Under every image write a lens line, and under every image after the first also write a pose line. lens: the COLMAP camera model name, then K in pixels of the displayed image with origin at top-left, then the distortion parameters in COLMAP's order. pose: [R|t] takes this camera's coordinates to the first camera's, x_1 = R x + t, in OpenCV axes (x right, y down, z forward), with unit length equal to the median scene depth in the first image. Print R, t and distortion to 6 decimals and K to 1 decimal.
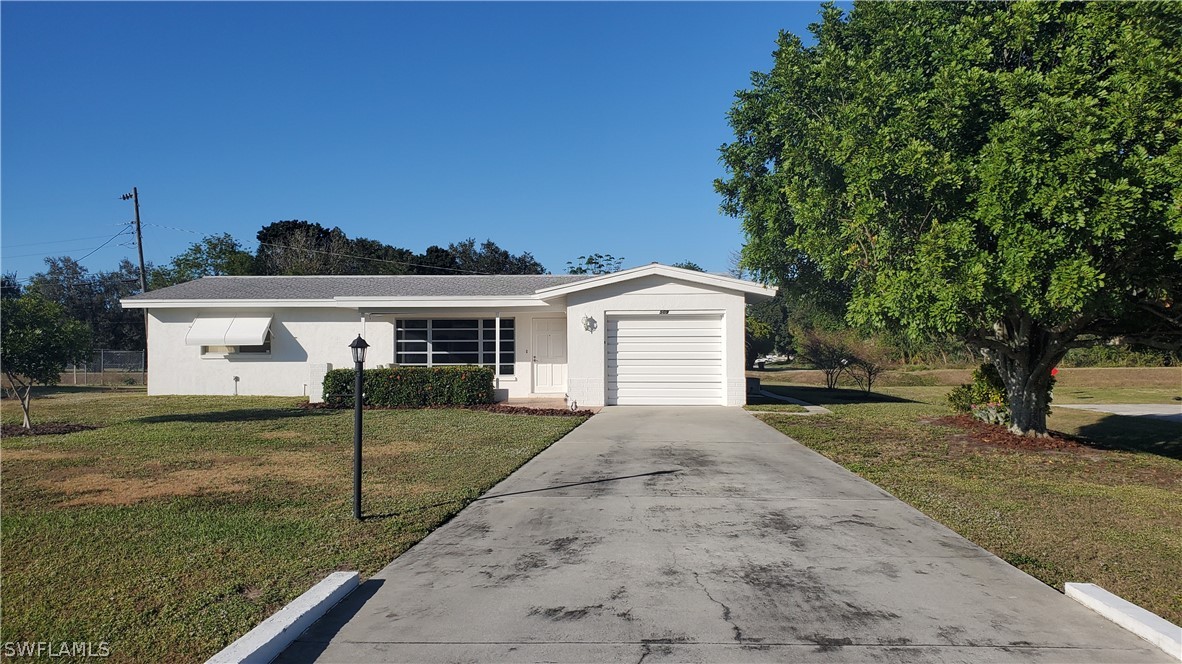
lens RADIAL K [[910.0, 0, 591.0], [0, 910.0, 332.0], [0, 0, 1]] dist [0.001221, 0.000494]
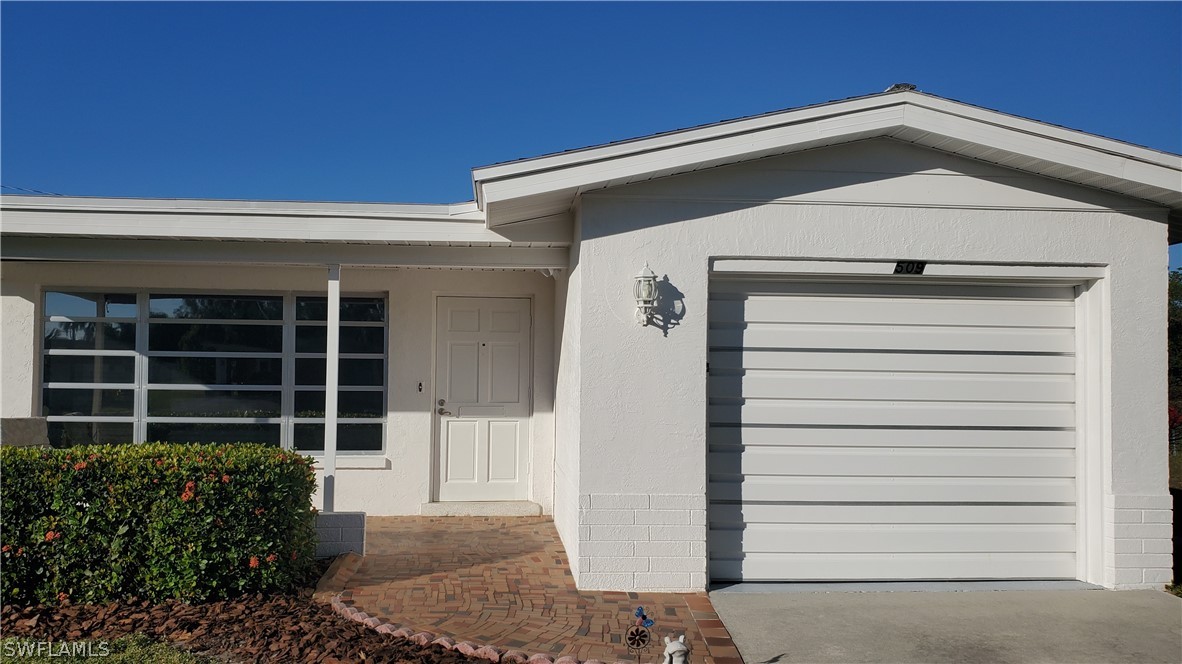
lens RADIAL K [[982.8, 0, 596.9], [0, 982.8, 365.4], [0, 0, 1]] dist [0.008845, 0.001272]
pose [[0.990399, 0.014222, 0.137507, -0.059102], [-0.016677, 0.999721, 0.016712, 0.005705], [-0.137231, -0.018844, 0.990360, 0.657097]]
